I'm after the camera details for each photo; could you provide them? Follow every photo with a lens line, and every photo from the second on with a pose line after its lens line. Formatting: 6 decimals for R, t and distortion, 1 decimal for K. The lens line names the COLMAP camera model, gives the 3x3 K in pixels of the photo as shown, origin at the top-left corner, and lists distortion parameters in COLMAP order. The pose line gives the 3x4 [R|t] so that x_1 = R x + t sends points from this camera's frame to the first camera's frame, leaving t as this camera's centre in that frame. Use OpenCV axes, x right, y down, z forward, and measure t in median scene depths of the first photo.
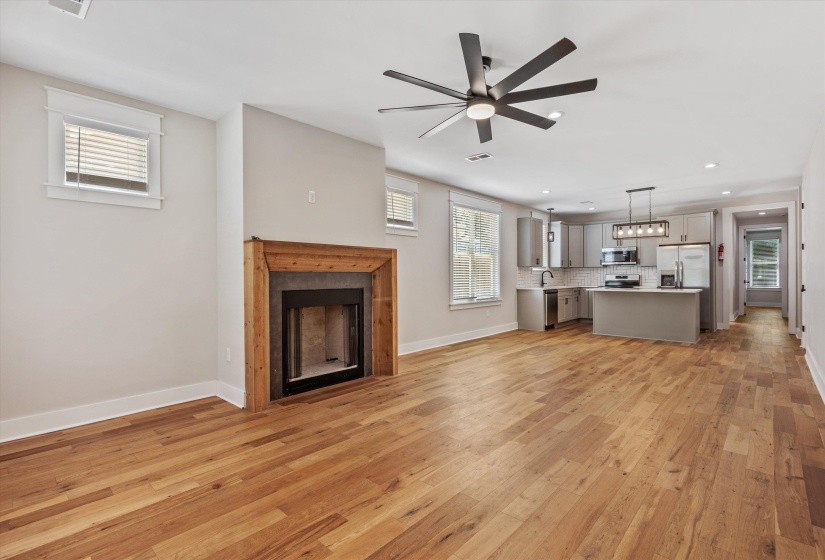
lens RADIAL K [[374.9, 0, 409.5], [0, 374.9, 277.3], [0, 0, 1]] dist [0.000035, -0.000460]
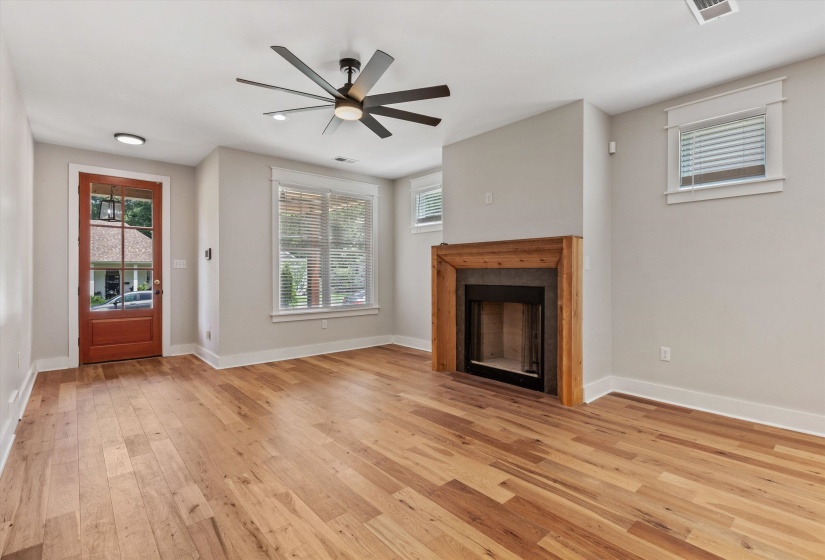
lens RADIAL K [[380.6, 0, 412.0], [0, 380.6, 275.6], [0, 0, 1]] dist [-0.002592, -0.000560]
pose [[-0.076523, 0.011038, -0.997007, 0.452162], [-0.000754, 0.999938, 0.011128, -0.003361], [0.997068, 0.001604, -0.076510, 0.464068]]
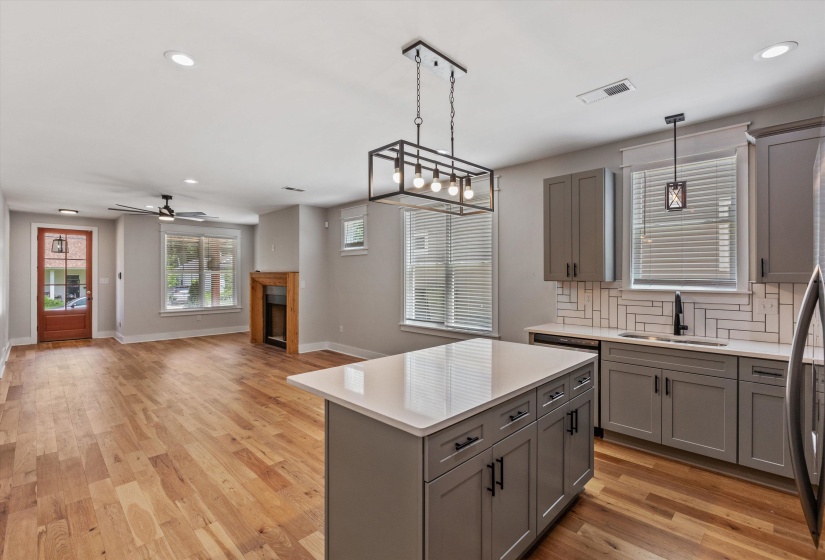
lens RADIAL K [[374.9, 0, 409.5], [0, 374.9, 277.3], [0, 0, 1]] dist [0.000035, -0.000460]
pose [[-0.018484, 0.008310, -0.999795, 0.910026], [-0.002846, 0.999961, 0.008364, -0.042007], [0.999825, 0.003000, -0.018459, 0.940179]]
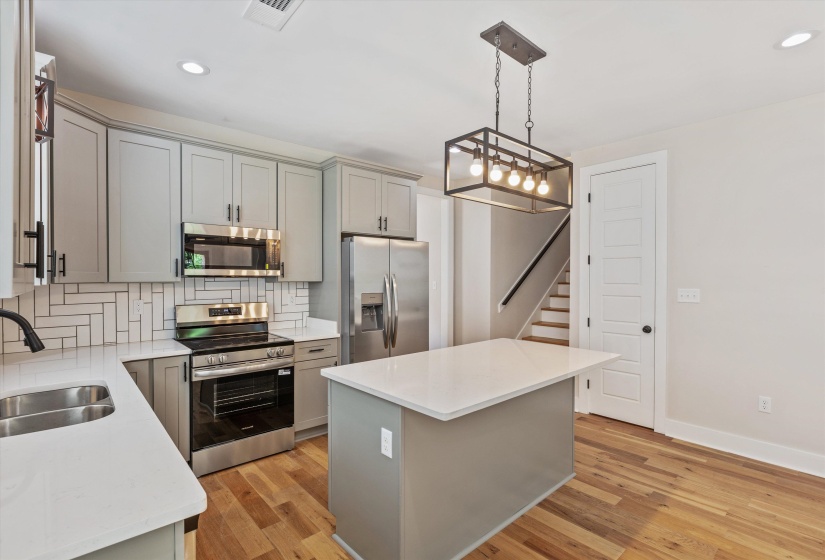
lens RADIAL K [[396.0, 0, 396.9], [0, 396.0, 277.9], [0, 0, 1]] dist [0.002843, 0.000429]
pose [[0.101563, -0.000583, 0.994829, 0.269523], [-0.000468, 1.000000, 0.000634, -0.040607], [-0.994829, -0.000530, 0.101563, 1.016578]]
